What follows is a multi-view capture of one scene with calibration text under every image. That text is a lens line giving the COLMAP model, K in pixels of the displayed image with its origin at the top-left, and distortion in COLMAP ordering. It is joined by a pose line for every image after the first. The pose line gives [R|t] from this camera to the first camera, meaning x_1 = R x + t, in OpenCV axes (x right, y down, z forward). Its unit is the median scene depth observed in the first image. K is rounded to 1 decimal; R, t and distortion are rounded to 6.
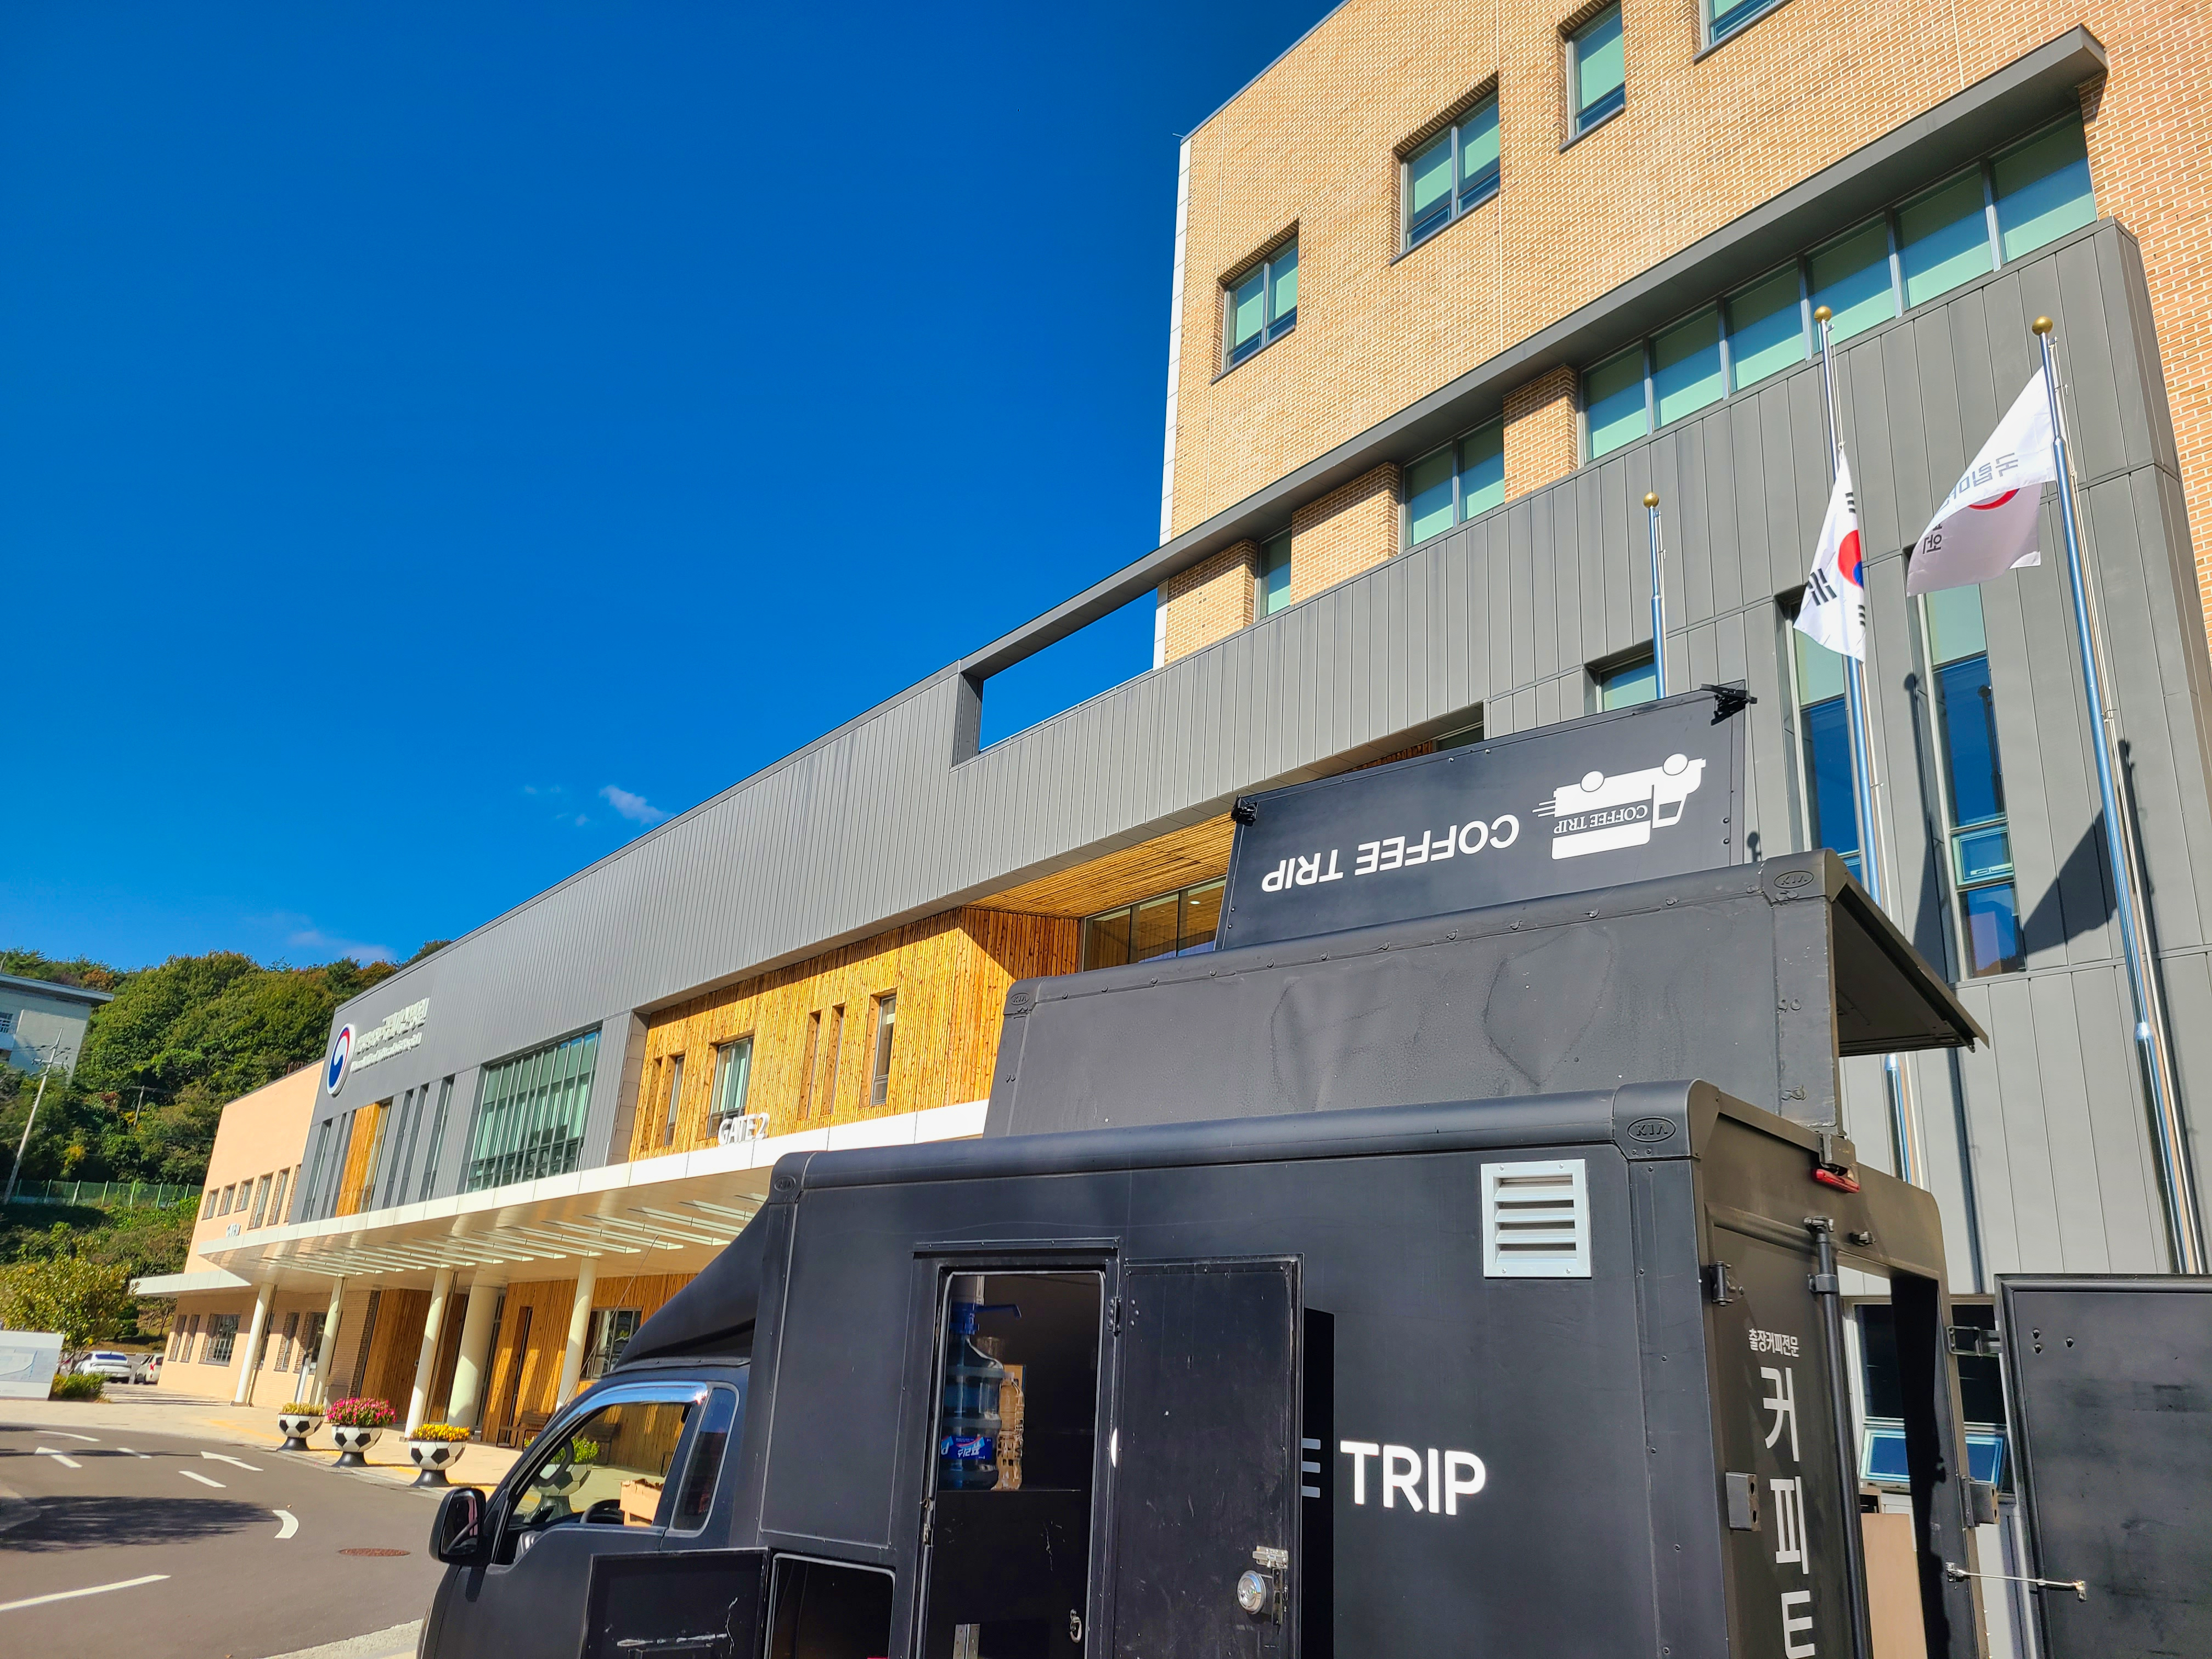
lens RADIAL K [[1635.9, 0, 1067.8], [0, 1635.9, 836.6], [0, 0, 1]] dist [0.078592, -0.054770]
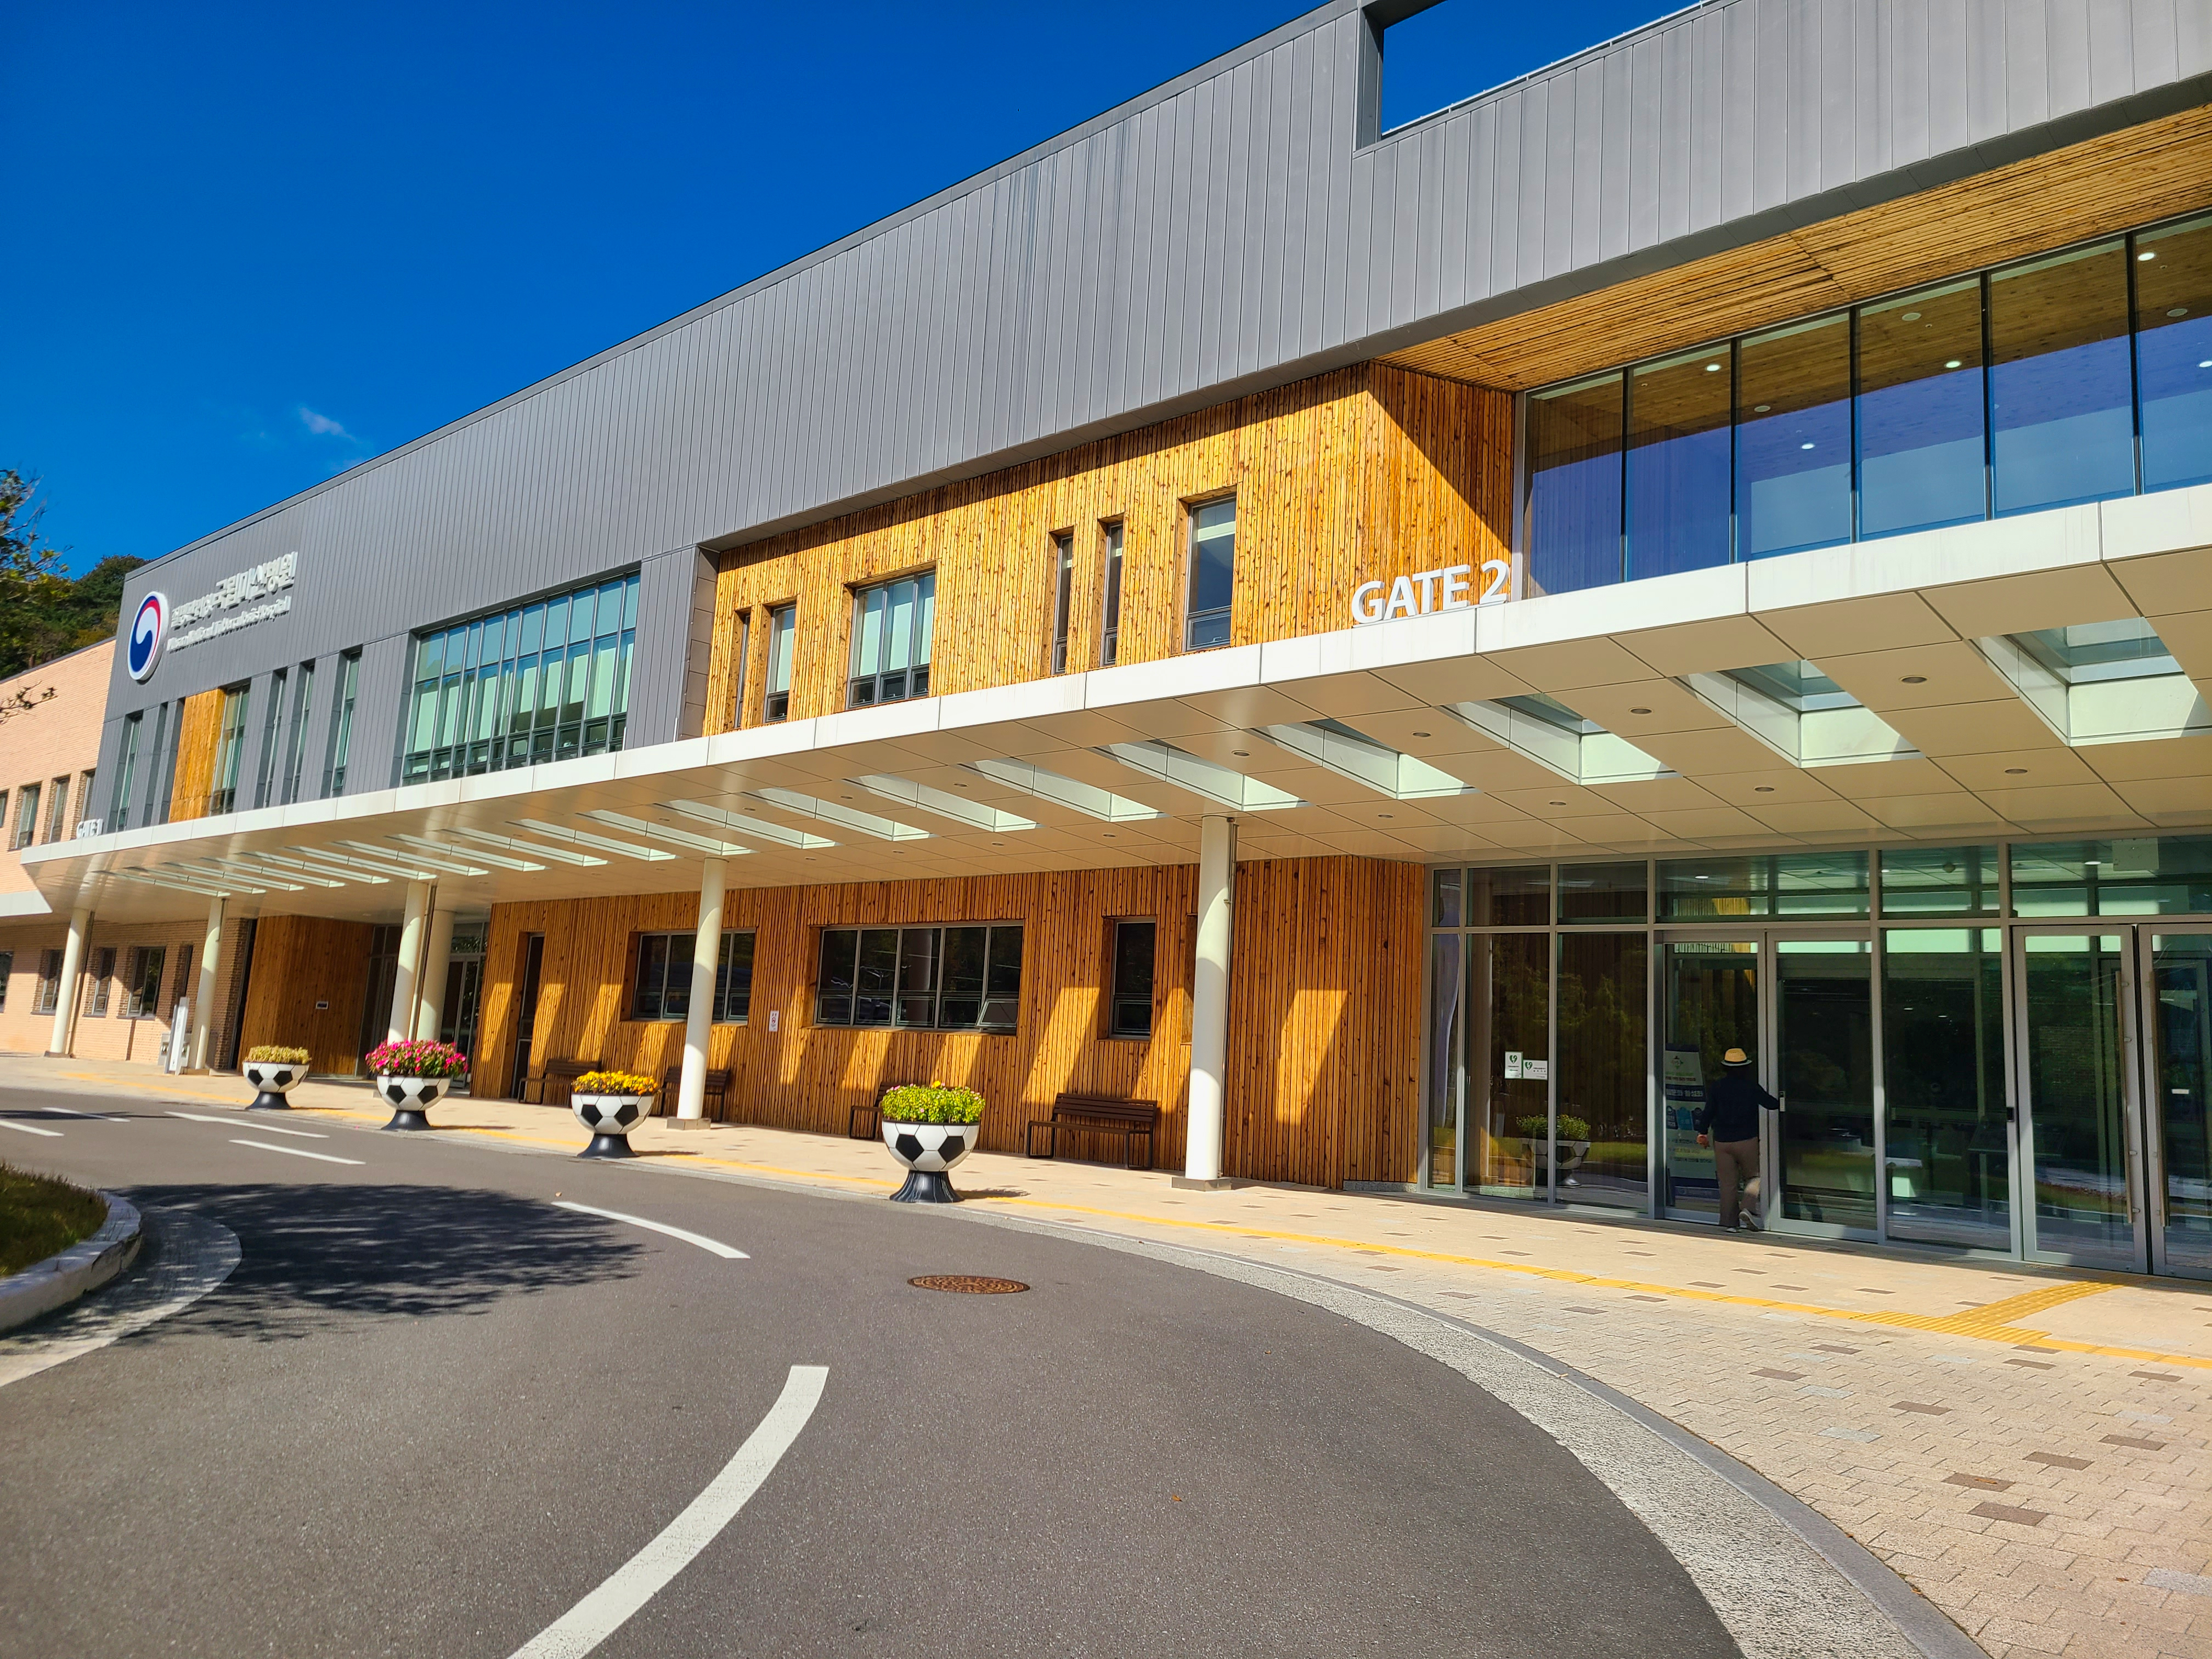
lens RADIAL K [[1634.7, 0, 1106.0], [0, 1634.7, 829.5], [0, 0, 1]] dist [0.045318, 0.001558]
pose [[0.982011, 0.016066, 0.188141, -0.235049], [-0.052187, 0.980657, 0.188650, 0.087334], [-0.181471, -0.195075, 0.963854, 0.246614]]
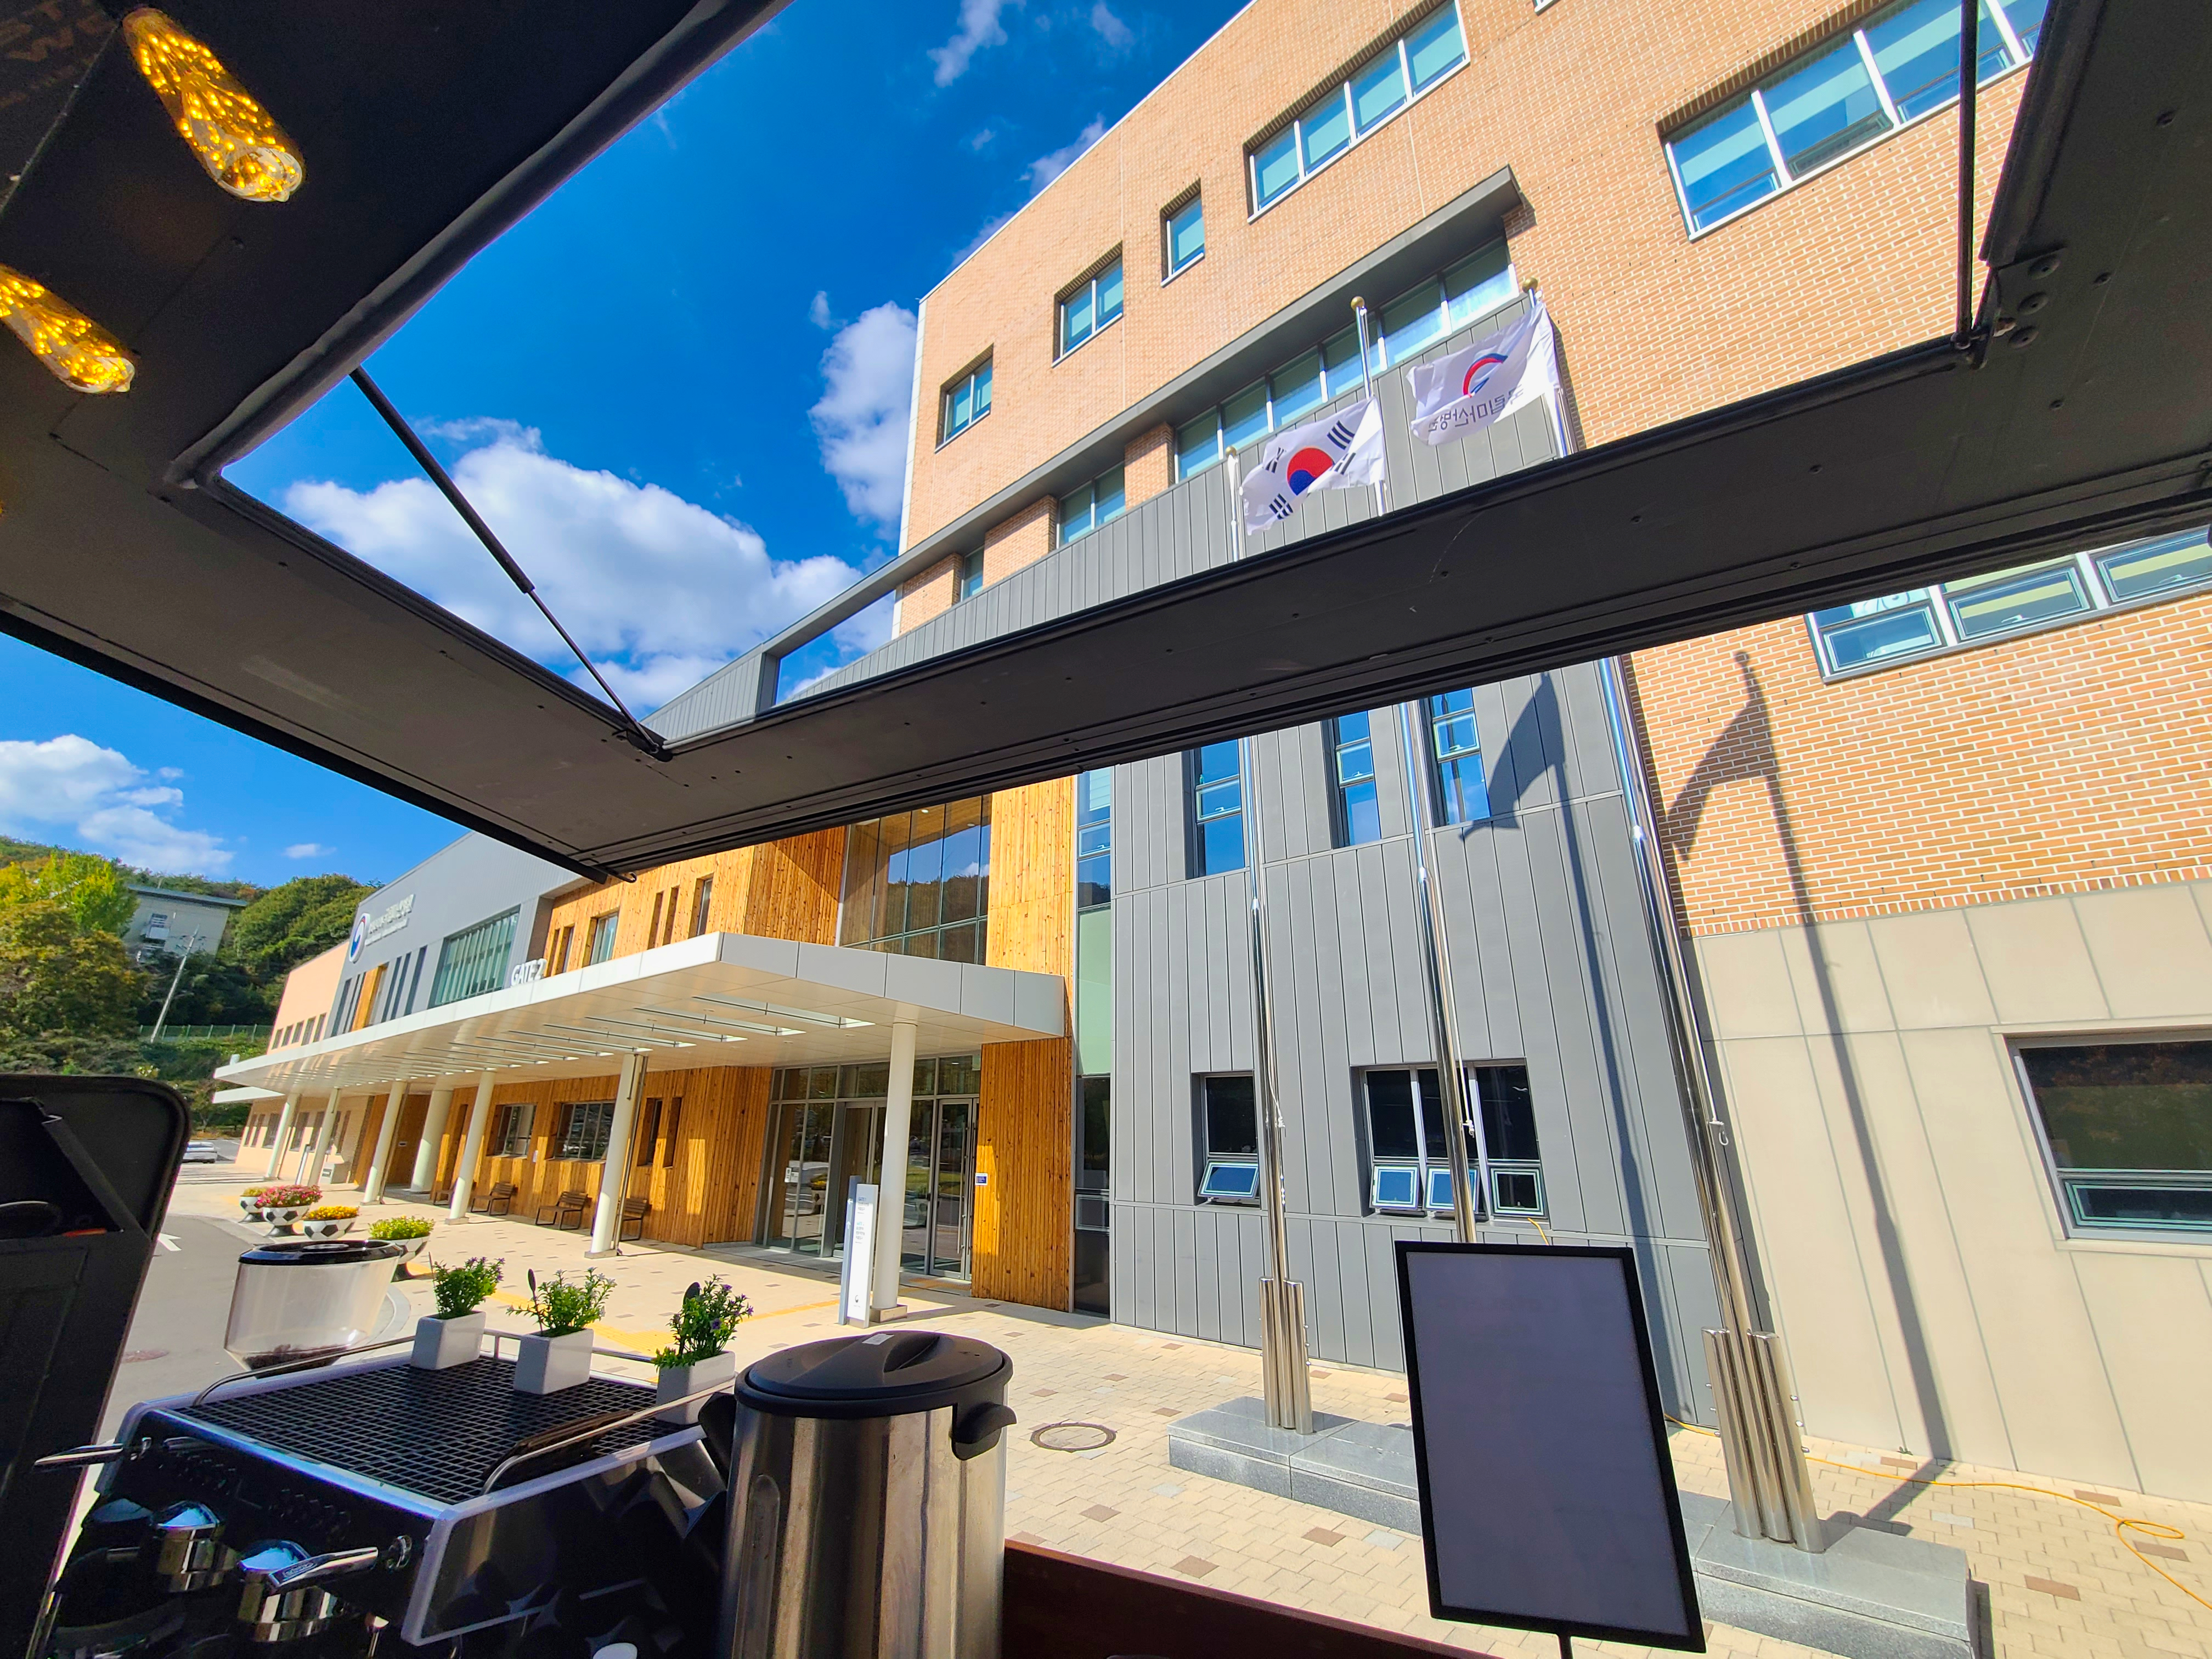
lens RADIAL K [[898.2, 0, 1106.0], [0, 898.2, 829.5], [0, 0, 1]] dist [0.010031, -0.000115]
pose [[0.975073, 0.003086, 0.221863, 0.043718], [-0.007881, 0.999754, 0.020729, 0.028939], [-0.221744, -0.021961, 0.974858, 0.135945]]
